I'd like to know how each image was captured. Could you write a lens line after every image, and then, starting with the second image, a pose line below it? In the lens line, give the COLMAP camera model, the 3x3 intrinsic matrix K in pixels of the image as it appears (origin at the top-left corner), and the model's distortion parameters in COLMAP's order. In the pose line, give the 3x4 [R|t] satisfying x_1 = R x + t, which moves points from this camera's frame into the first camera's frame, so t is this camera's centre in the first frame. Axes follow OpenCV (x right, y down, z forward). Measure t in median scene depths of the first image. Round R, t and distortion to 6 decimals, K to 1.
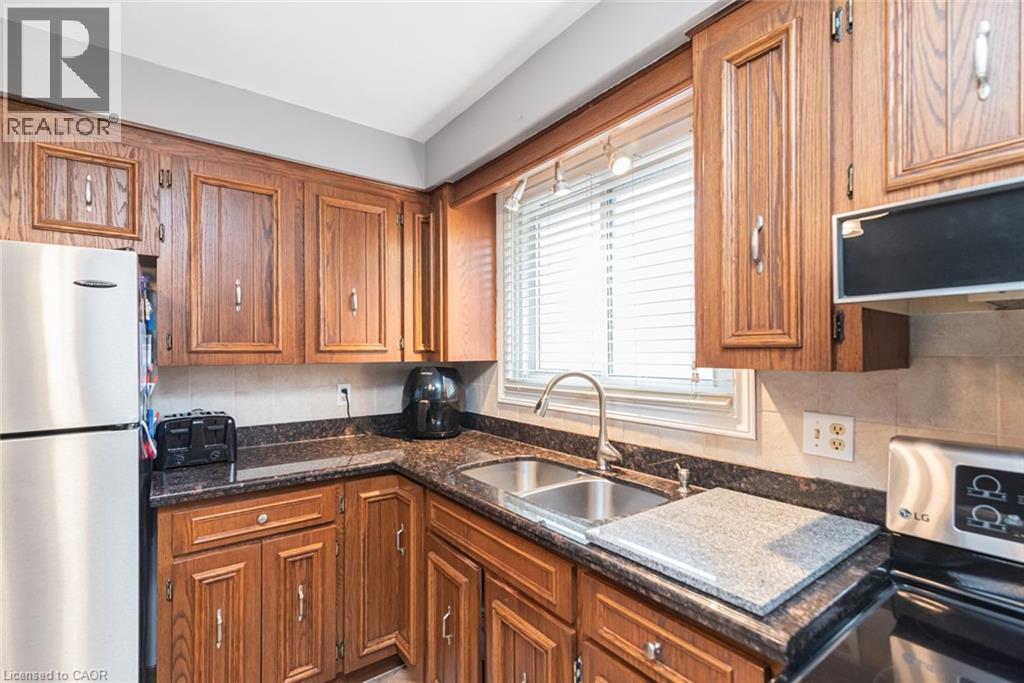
lens RADIAL K [[468.7, 0, 513.3], [0, 468.7, 347.2], [0, 0, 1]] dist [0.008390, -0.000799]
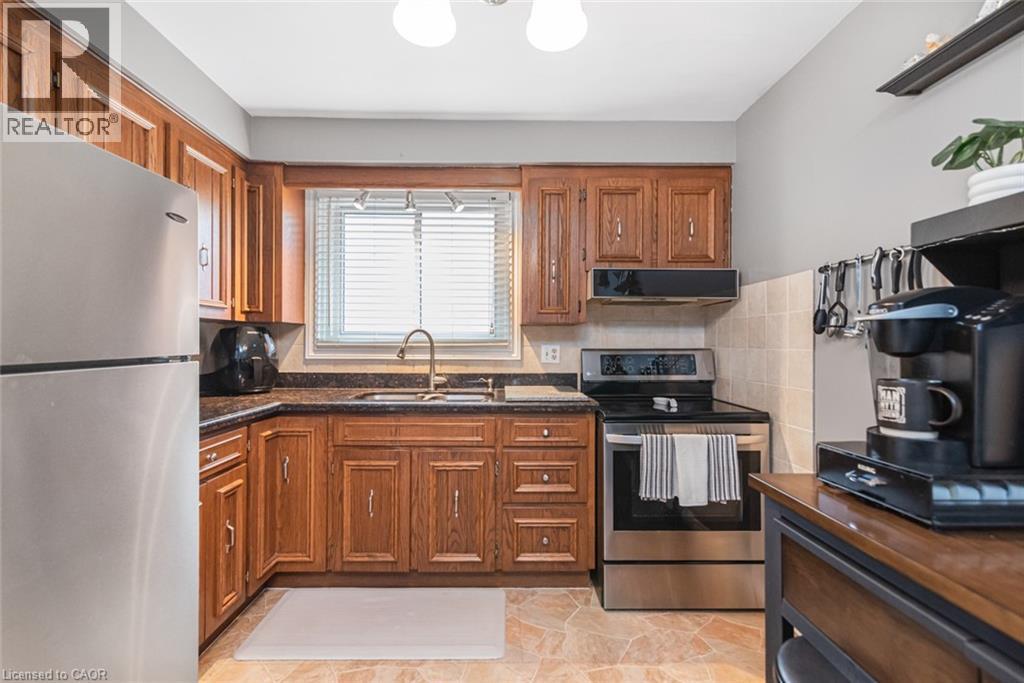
lens RADIAL K [[468.7, 0, 510.8], [0, 468.7, 341.9], [0, 0, 1]] dist [0.008390, -0.000799]
pose [[0.582794, 0.009837, 0.812560, -0.938252], [-0.013757, 0.999903, -0.002239, 0.093924], [-0.812503, -0.009874, 0.582873, -0.140902]]
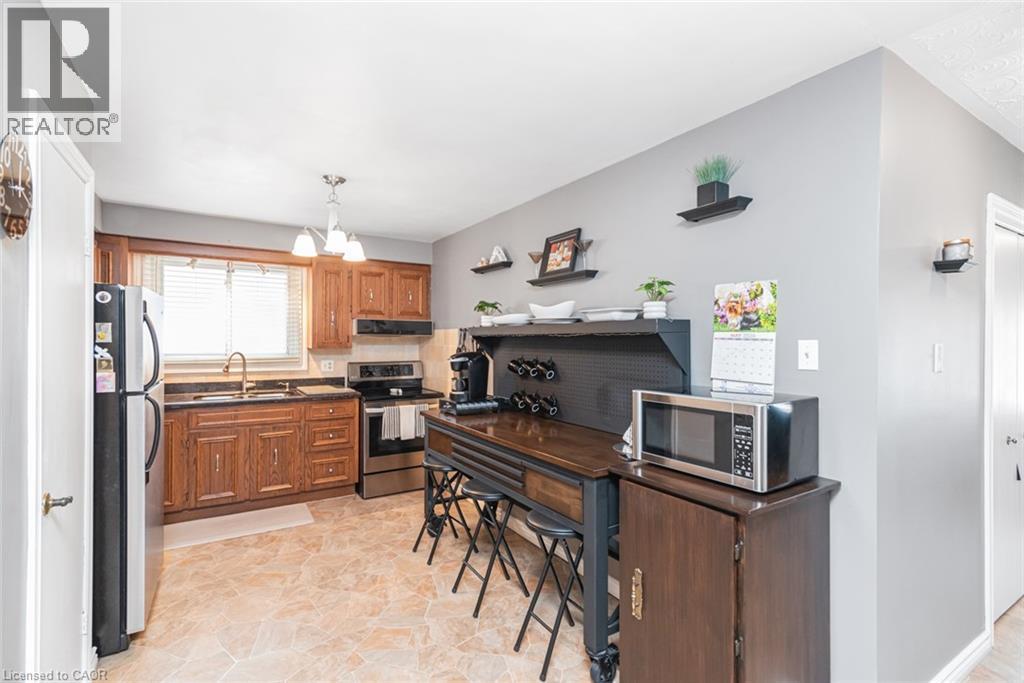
lens RADIAL K [[468.7, 0, 505.0], [0, 468.7, 341.9], [0, 0, 1]] dist [0.008390, -0.000799]
pose [[0.097176, 0.004928, 0.995255, -2.054301], [-0.013449, 0.999903, -0.003638, -0.006578], [-0.995176, -0.013032, 0.097233, -0.548161]]
